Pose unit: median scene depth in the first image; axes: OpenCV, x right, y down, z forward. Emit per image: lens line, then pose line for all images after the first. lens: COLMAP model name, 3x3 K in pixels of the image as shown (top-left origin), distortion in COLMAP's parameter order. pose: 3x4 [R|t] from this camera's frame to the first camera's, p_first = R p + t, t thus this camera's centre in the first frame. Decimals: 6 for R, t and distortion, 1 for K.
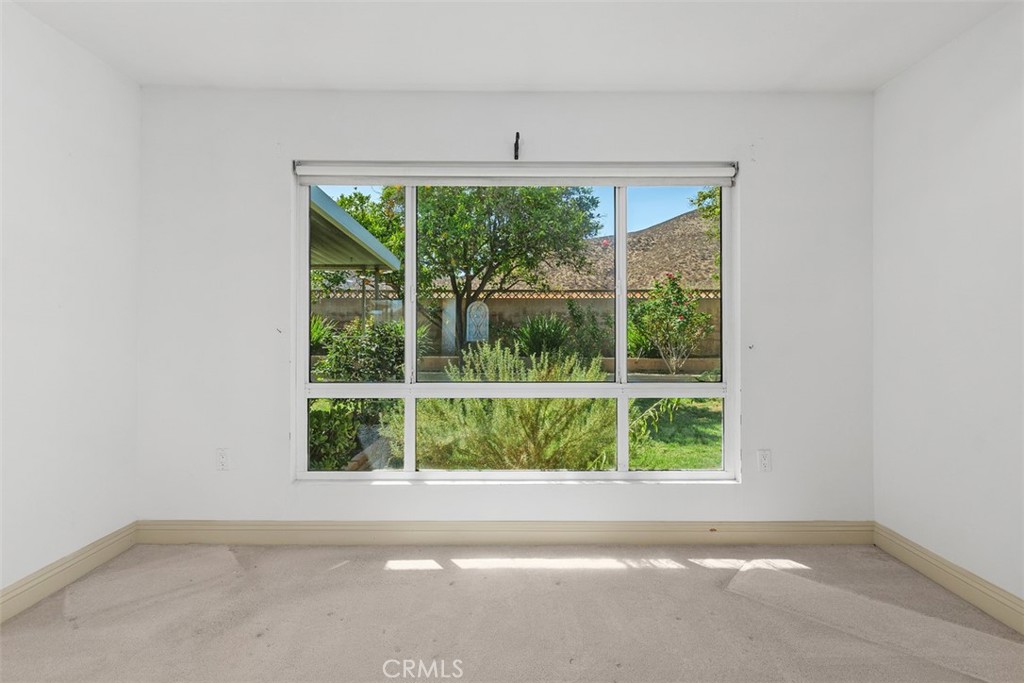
lens RADIAL K [[476.1, 0, 520.2], [0, 476.1, 325.9], [0, 0, 1]] dist [0.003278, -0.001646]
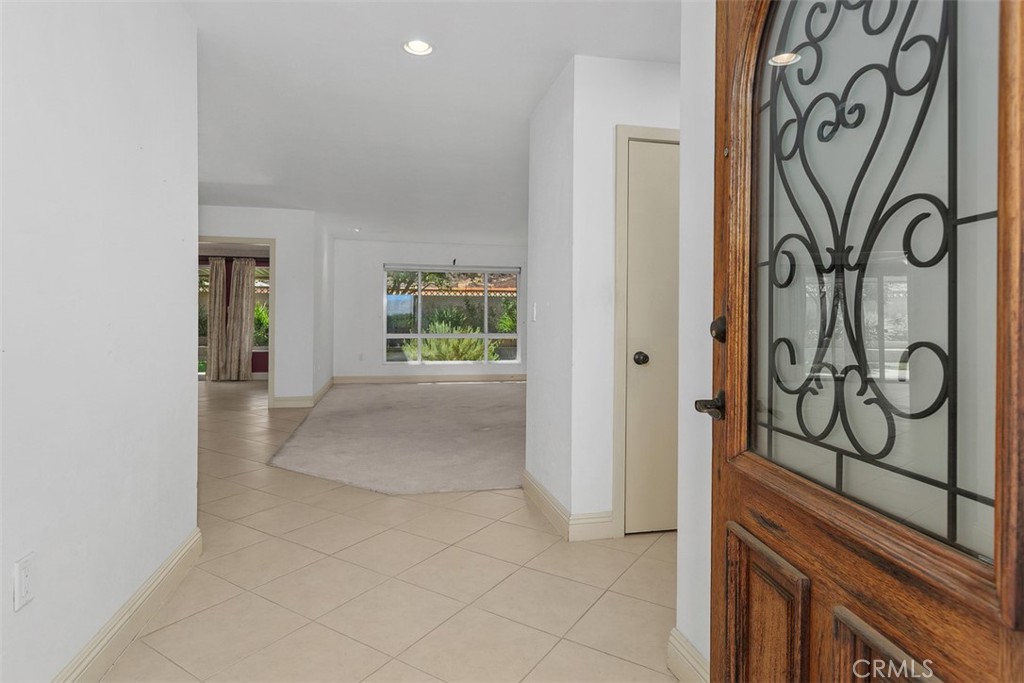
lens RADIAL K [[528.6, 0, 524.6], [0, 528.6, 326.0], [0, 0, 1]] dist [-0.023333, 0.000955]
pose [[0.975659, 0.002104, 0.219281, -0.302209], [-0.006283, 0.999812, 0.018364, 0.000448], [-0.219201, -0.019295, 0.975489, -2.436382]]
